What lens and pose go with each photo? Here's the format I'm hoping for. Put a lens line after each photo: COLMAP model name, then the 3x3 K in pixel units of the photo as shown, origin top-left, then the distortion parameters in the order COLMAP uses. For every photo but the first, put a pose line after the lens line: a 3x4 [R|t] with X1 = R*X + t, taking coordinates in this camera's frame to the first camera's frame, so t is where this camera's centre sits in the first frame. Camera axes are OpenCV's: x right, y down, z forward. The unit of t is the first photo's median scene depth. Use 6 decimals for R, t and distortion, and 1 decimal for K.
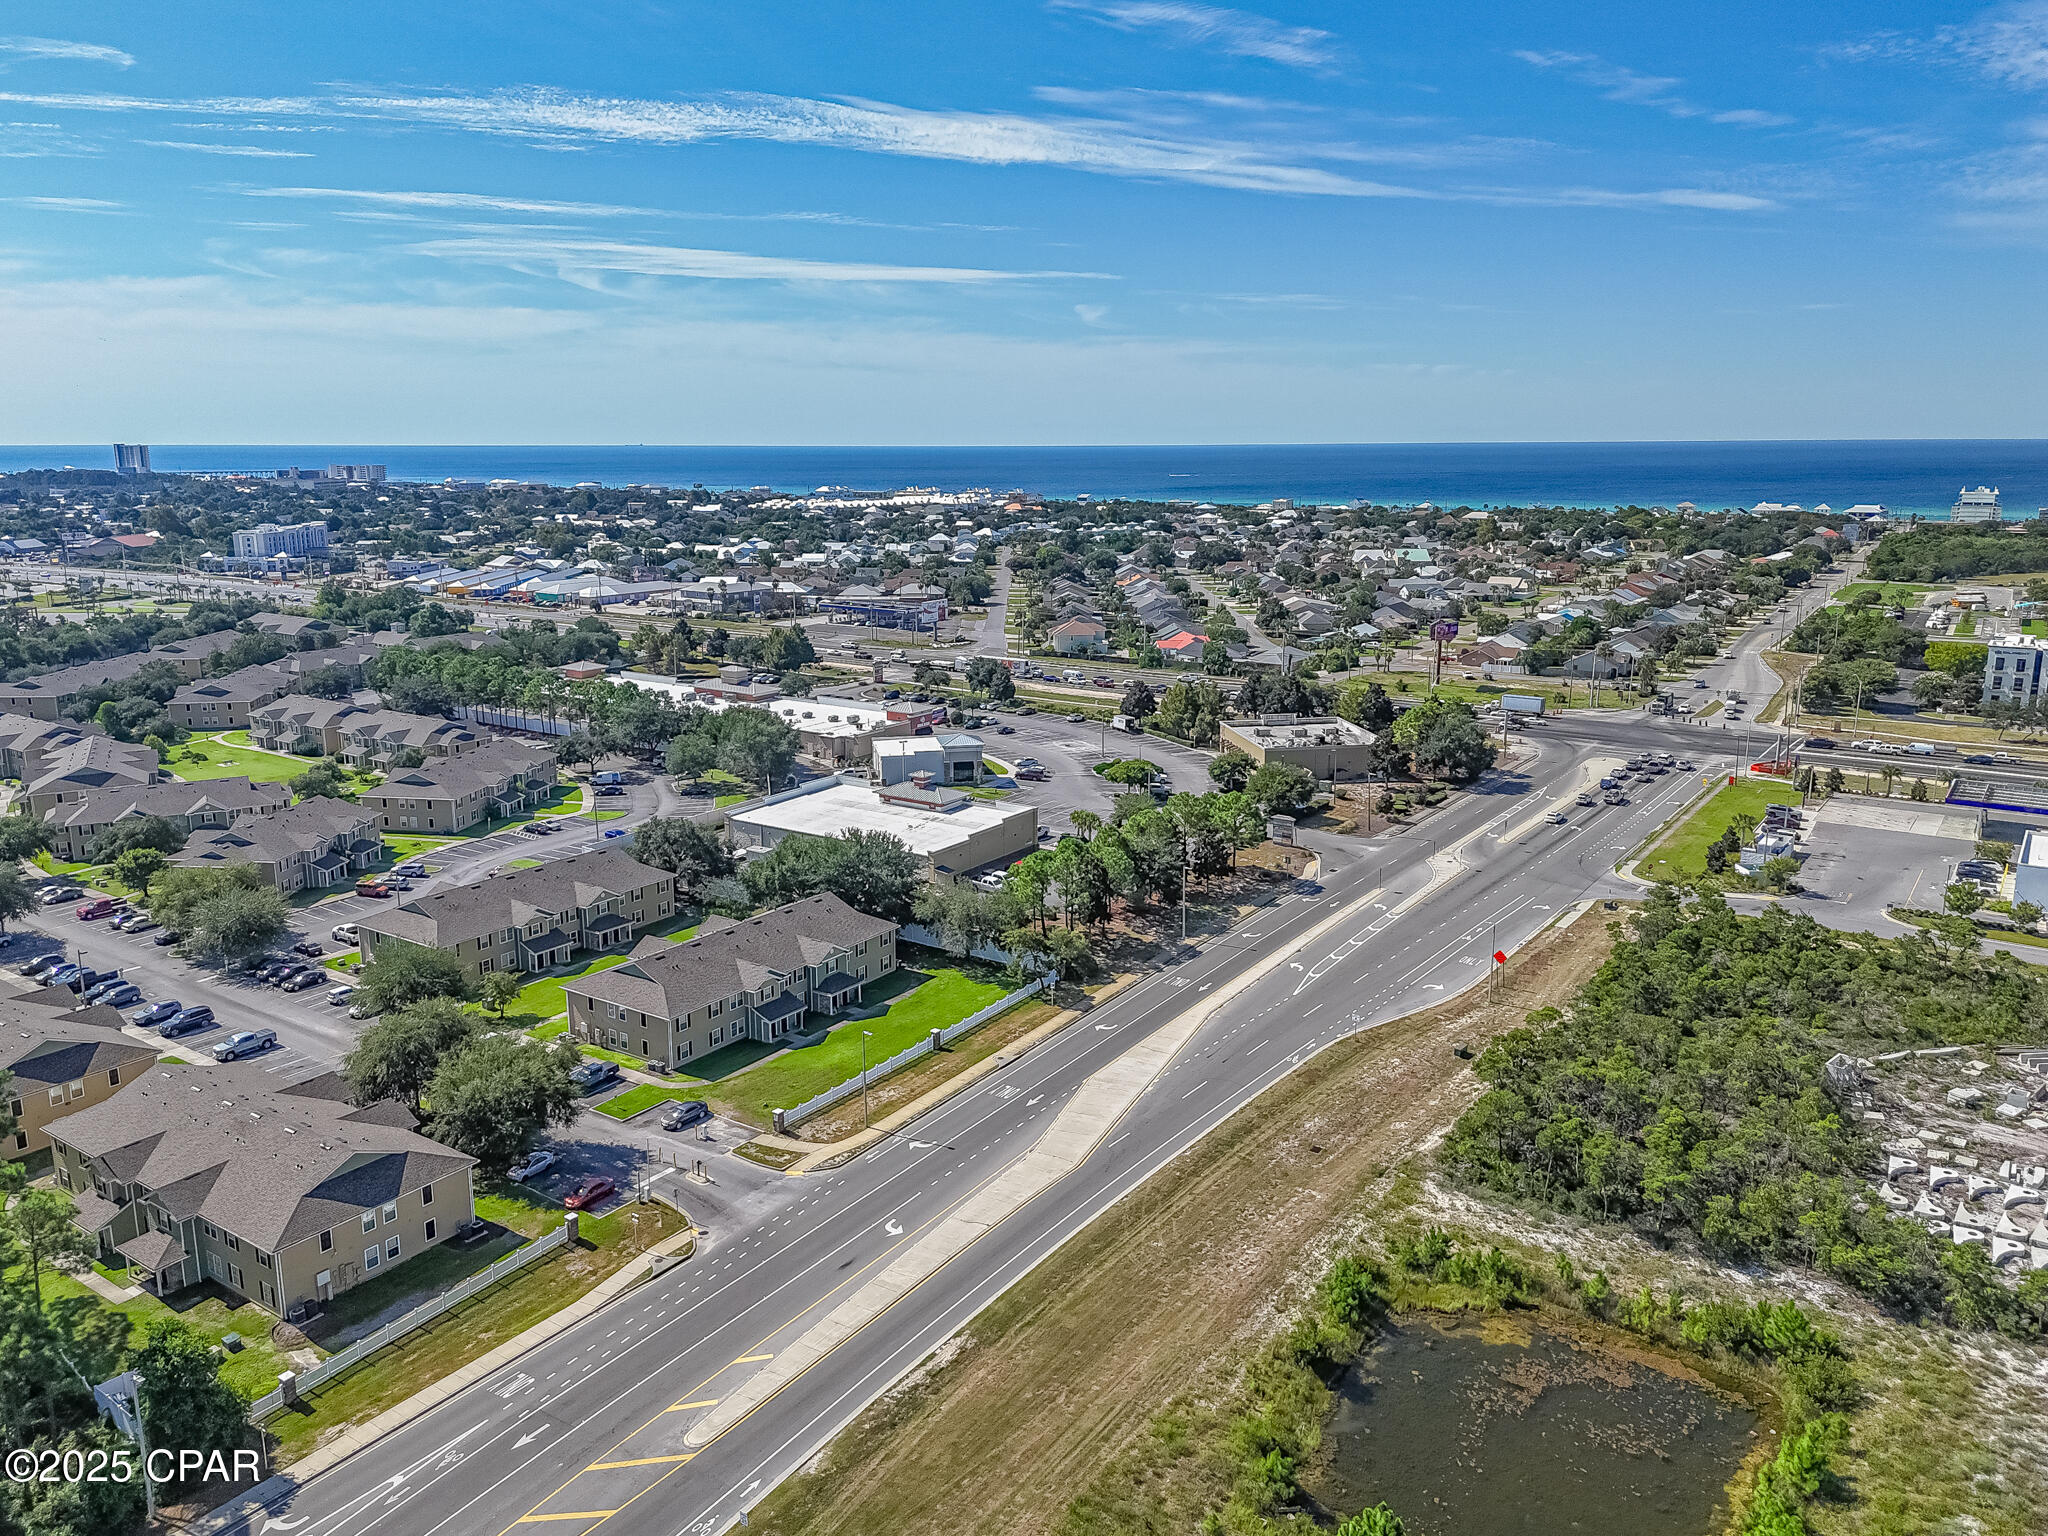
lens RADIAL K [[1503.4, 0, 1023.5], [0, 1503.4, 757.6], [0, 0, 1]] dist [0.102116, -0.111317]
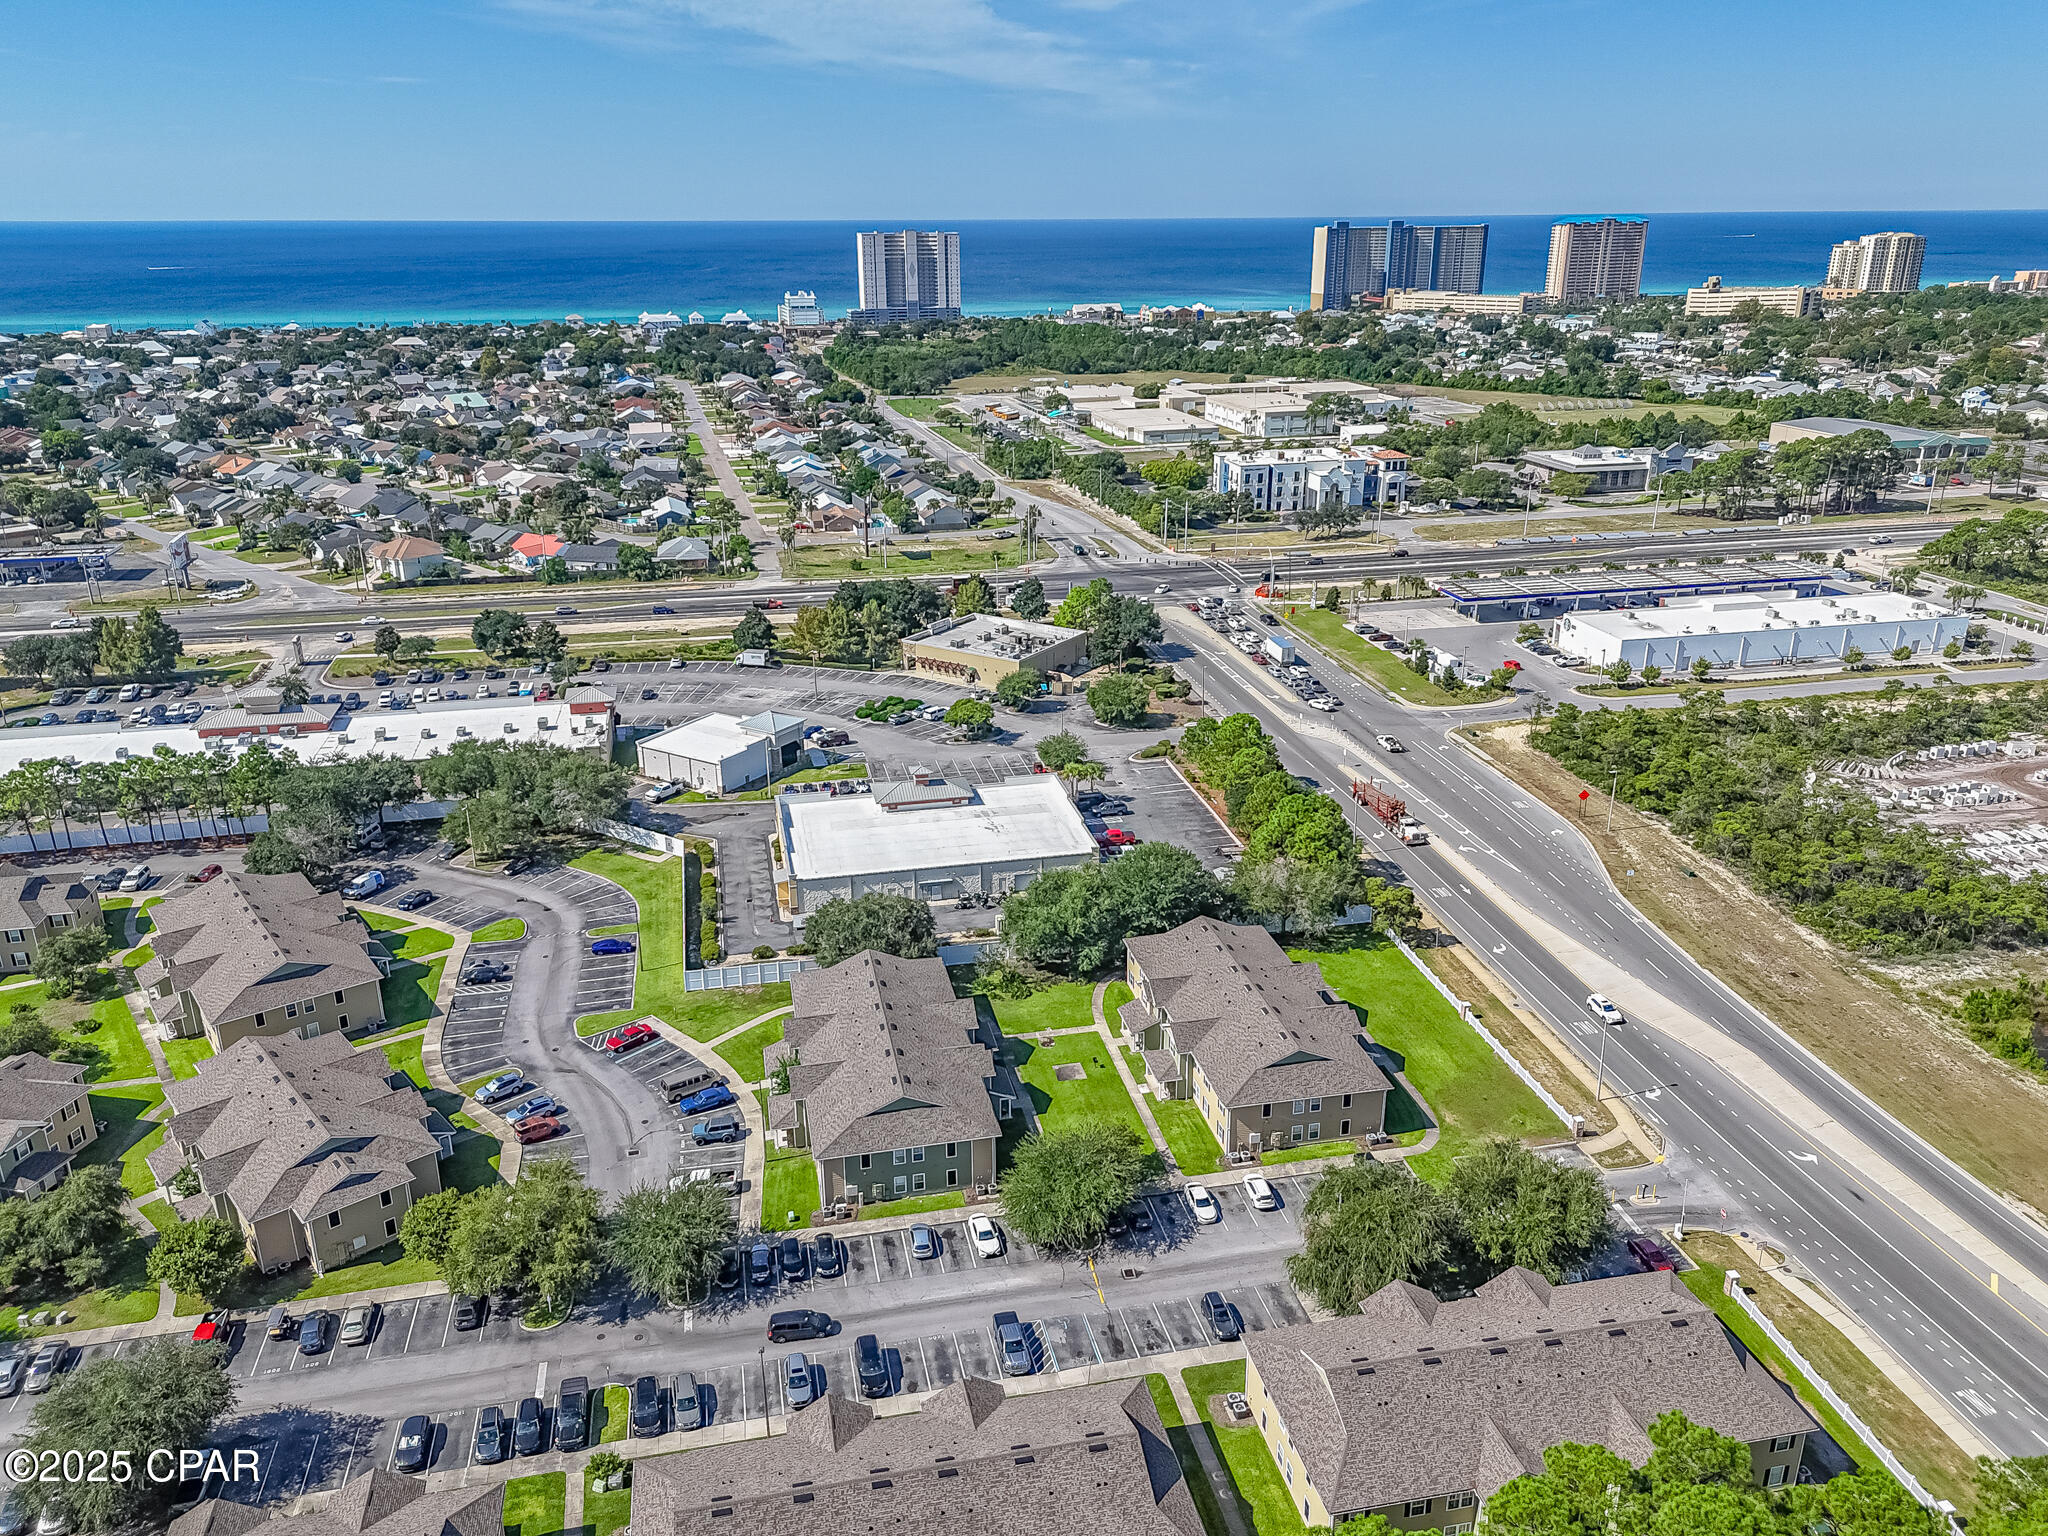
lens RADIAL K [[1503.4, 0, 1023.5], [0, 1503.4, 757.6], [0, 0, 1]] dist [0.102116, -0.111317]
pose [[0.683194, -0.248510, 0.686651, -0.622685], [0.155182, 0.968243, 0.196021, -0.158242], [-0.713558, -0.027365, 0.700062, 0.310855]]
